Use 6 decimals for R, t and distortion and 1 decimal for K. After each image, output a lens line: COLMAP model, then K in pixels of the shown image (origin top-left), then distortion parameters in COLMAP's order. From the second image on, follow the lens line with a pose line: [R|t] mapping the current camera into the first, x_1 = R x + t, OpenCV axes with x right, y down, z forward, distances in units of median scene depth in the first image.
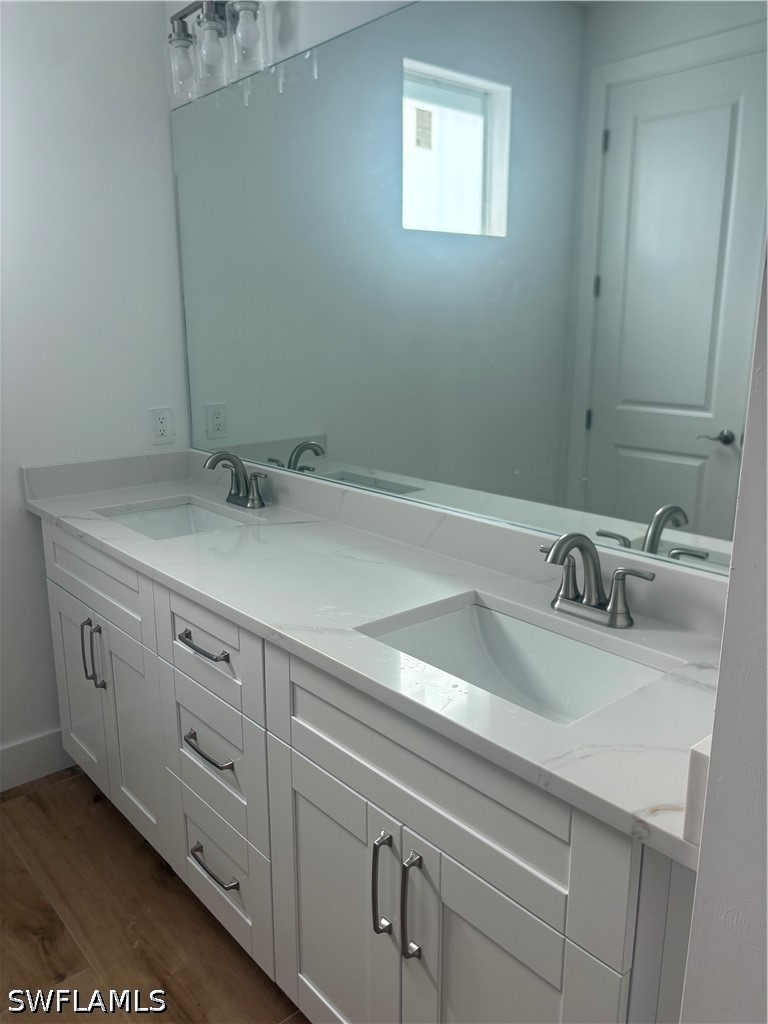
lens RADIAL K [[794.4, 0, 358.4], [0, 794.4, 538.4], [0, 0, 1]] dist [0.068487, -0.079471]
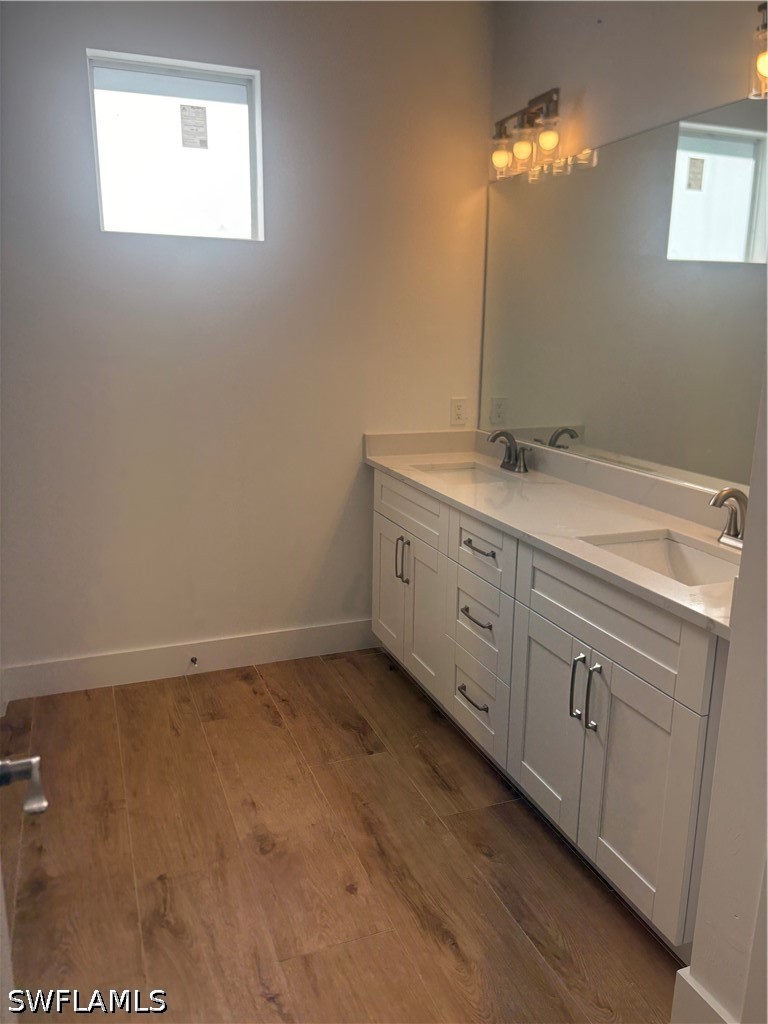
lens RADIAL K [[769.9, 0, 384.0], [0, 769.9, 512.0], [0, 0, 1]] dist [0.000685, -0.008743]
pose [[0.949884, 0.085612, -0.300650, 0.060459], [-0.093273, 0.995578, -0.011193, 0.079683], [0.298362, 0.038674, 0.953669, -0.396974]]
